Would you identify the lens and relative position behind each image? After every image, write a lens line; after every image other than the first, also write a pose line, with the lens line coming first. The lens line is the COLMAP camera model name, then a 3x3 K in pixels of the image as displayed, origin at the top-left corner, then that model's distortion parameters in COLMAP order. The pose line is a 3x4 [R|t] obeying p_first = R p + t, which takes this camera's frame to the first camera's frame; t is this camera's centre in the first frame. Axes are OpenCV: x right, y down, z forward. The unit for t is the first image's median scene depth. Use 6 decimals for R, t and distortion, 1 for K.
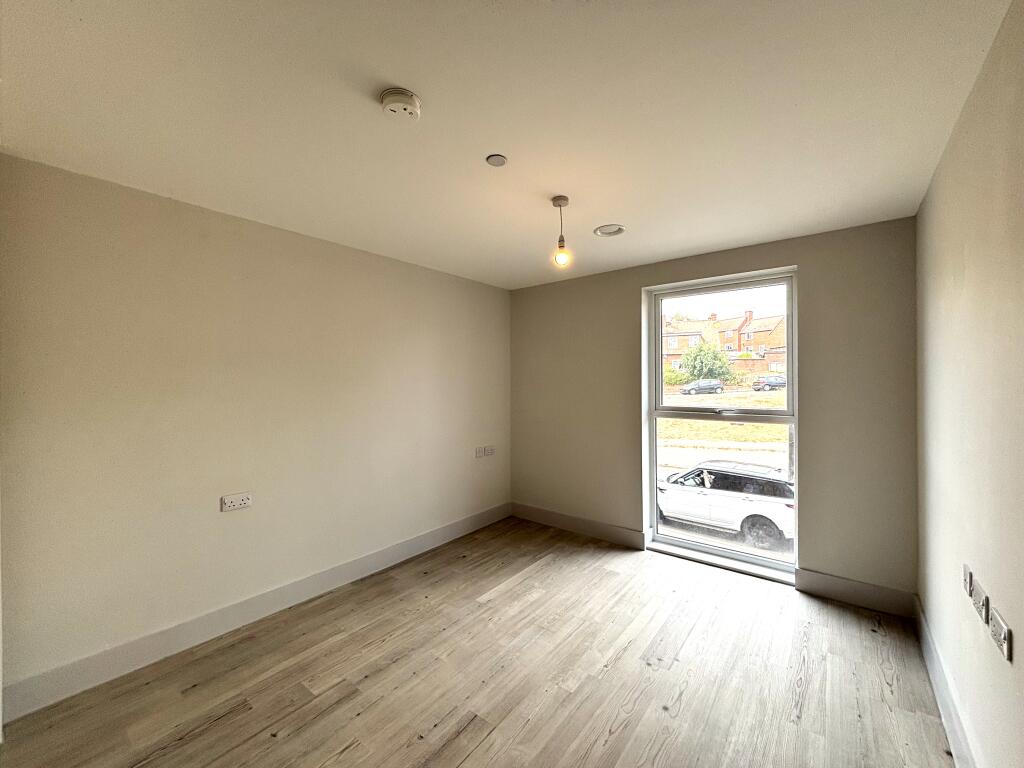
lens RADIAL K [[417.1, 0, 511.0], [0, 417.1, 380.0], [0, 0, 1]] dist [0.008532, 0.002046]
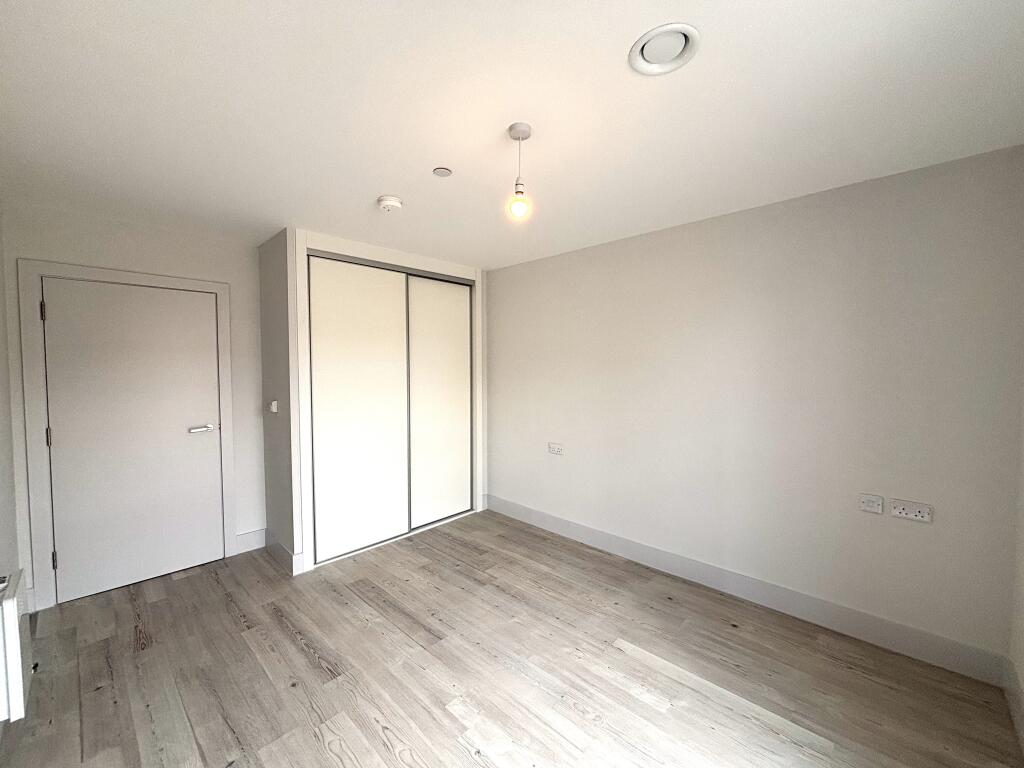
lens RADIAL K [[417.1, 0, 512.2], [0, 417.1, 382.6], [0, 0, 1]] dist [0.008532, 0.002046]
pose [[-0.084454, 0.045352, -0.995395, 0.871196], [0.007147, 0.998966, 0.044908, -0.012943], [0.996402, -0.003321, -0.084691, 1.040012]]
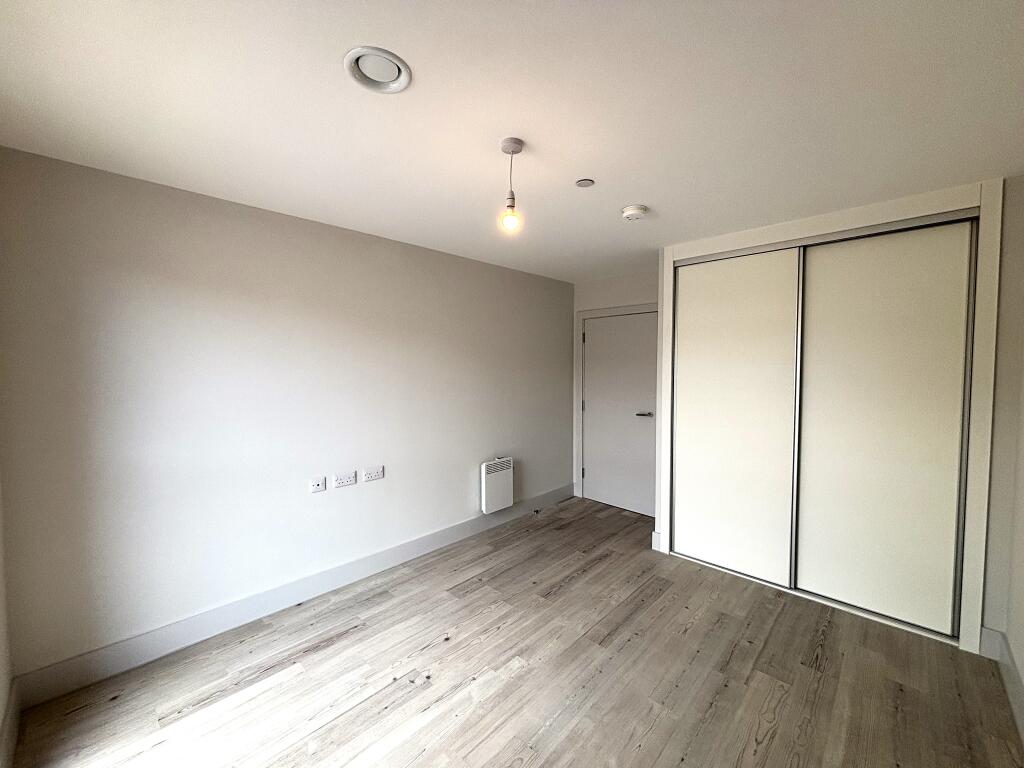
lens RADIAL K [[417.1, 0, 512.6], [0, 417.1, 385.4], [0, 0, 1]] dist [0.008532, 0.002046]
pose [[-0.996024, 0.000250, 0.089090, 0.049911], [0.004411, 0.998908, 0.046509, -0.023960], [-0.088981, 0.046717, -0.994937, 1.758878]]
